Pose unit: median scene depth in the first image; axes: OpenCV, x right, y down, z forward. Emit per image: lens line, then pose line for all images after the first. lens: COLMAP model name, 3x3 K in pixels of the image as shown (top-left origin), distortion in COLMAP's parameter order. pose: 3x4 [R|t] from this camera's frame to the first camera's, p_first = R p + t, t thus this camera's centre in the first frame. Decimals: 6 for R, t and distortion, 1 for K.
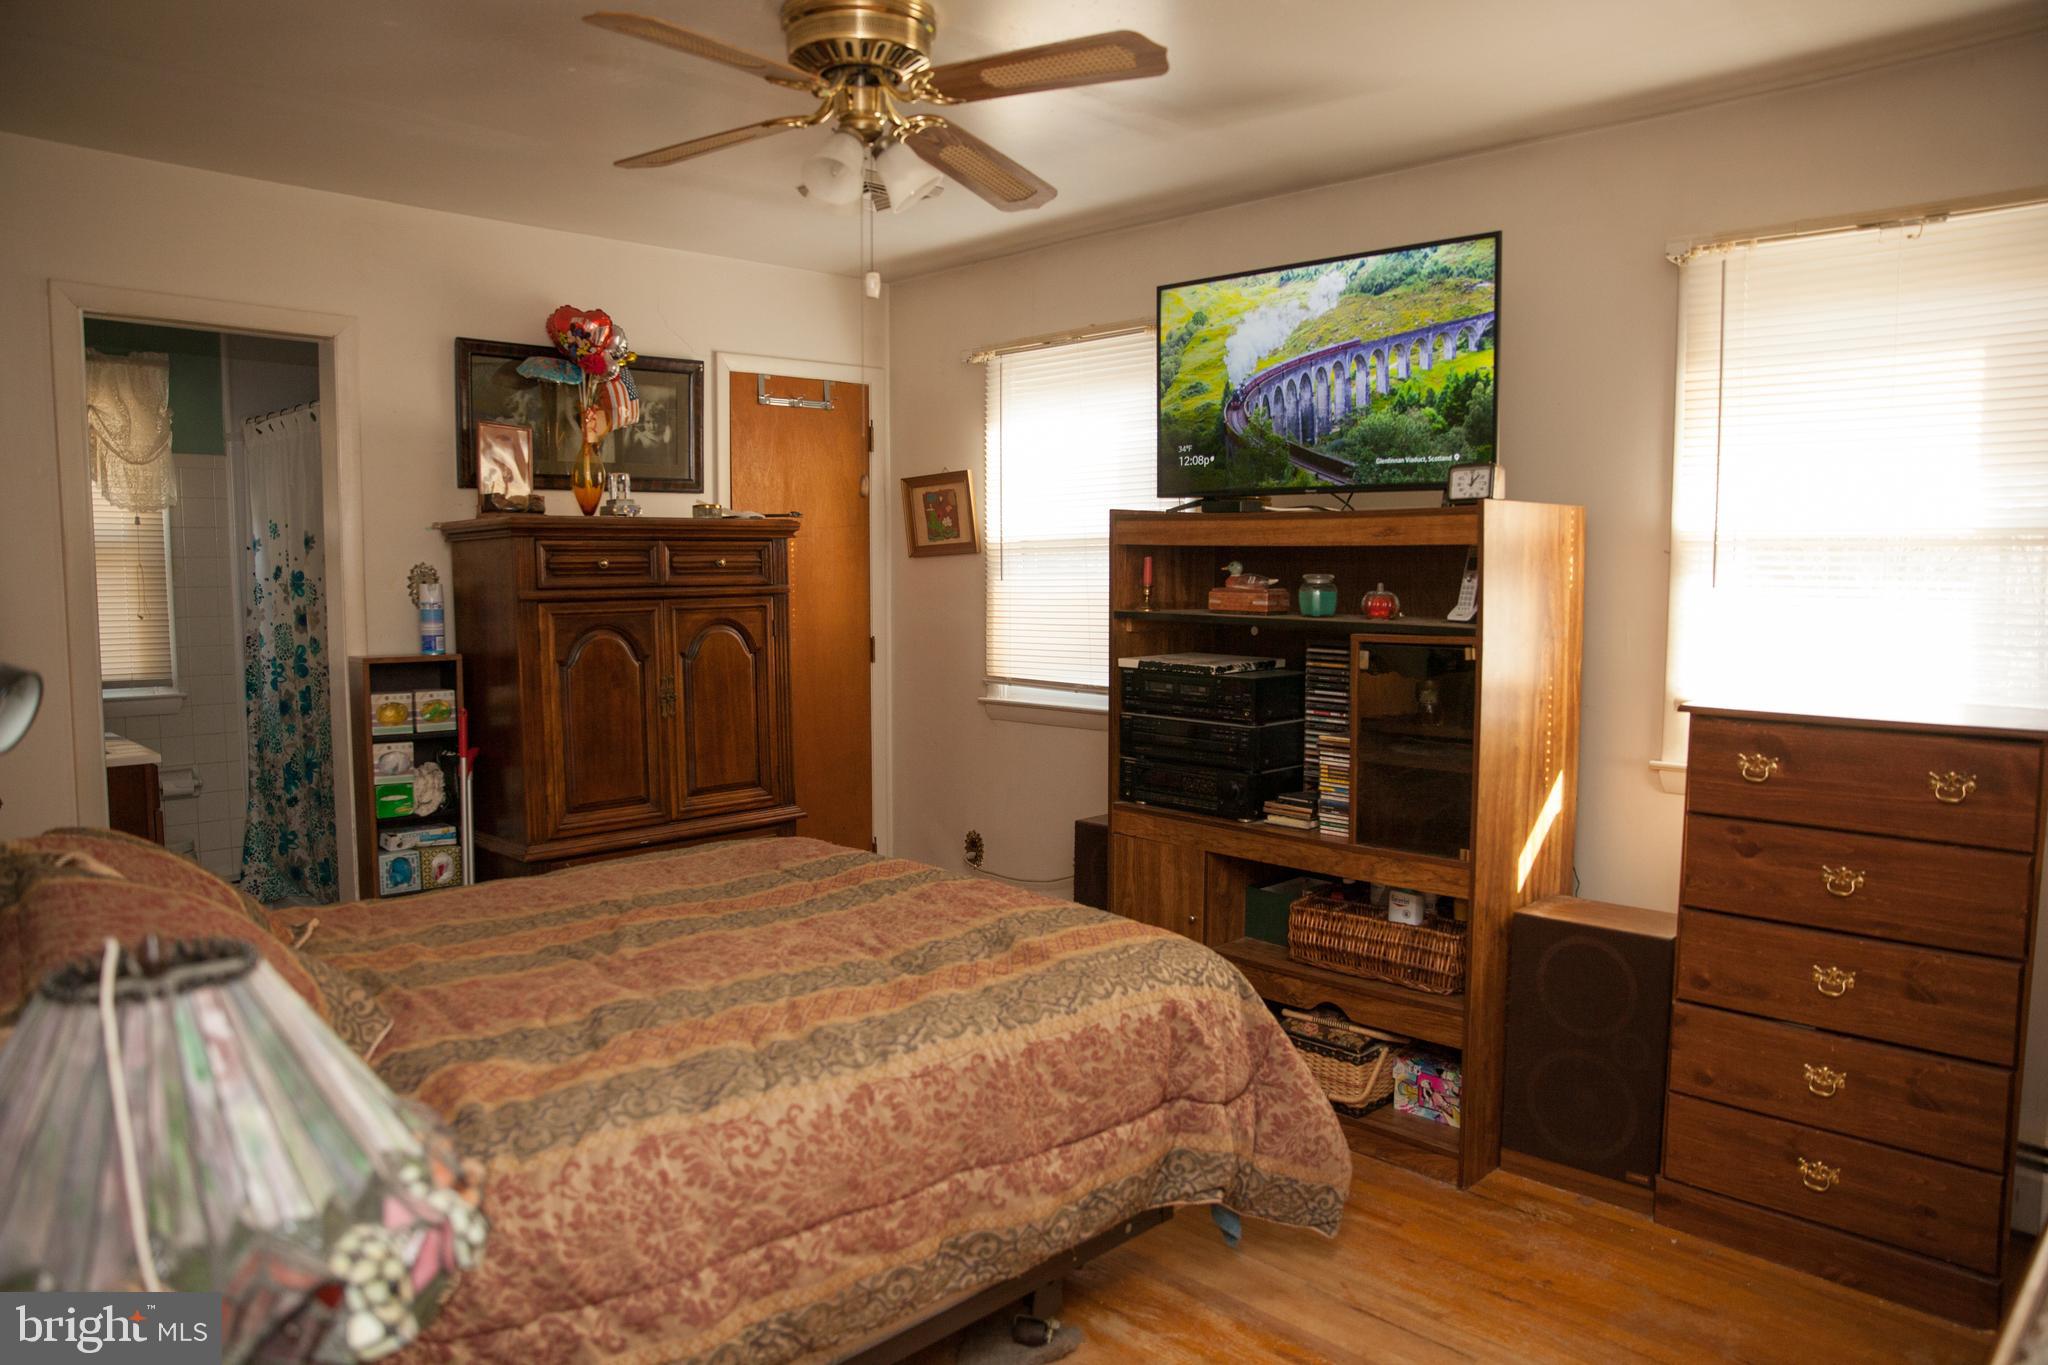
lens RADIAL K [[1385.9, 0, 1021.9], [0, 1385.9, 692.7], [0, 0, 1]] dist [-0.109539, 0.084879]
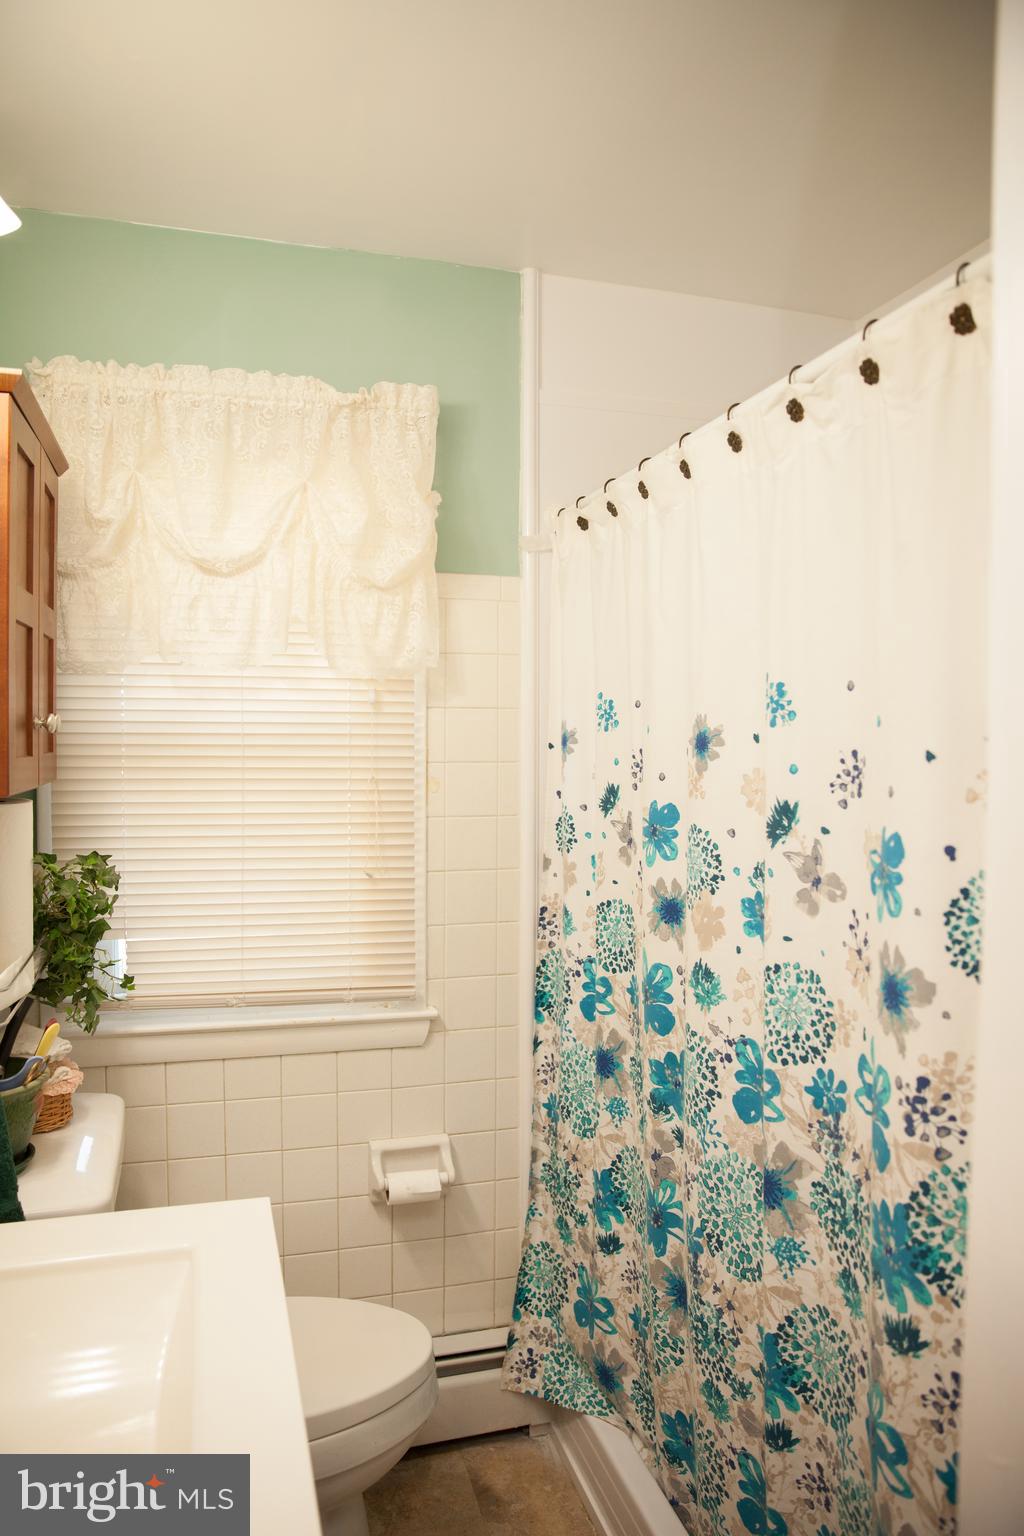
lens RADIAL K [[1039.4, 0, 508.2], [0, 1039.4, 768.1], [0, 0, 1]] dist [-0.109539, 0.084879]
pose [[0.877294, 0.019321, -0.479564, -0.390808], [-0.049386, 0.997520, -0.050156, -0.076900], [0.477405, 0.067685, 0.876072, 0.630189]]
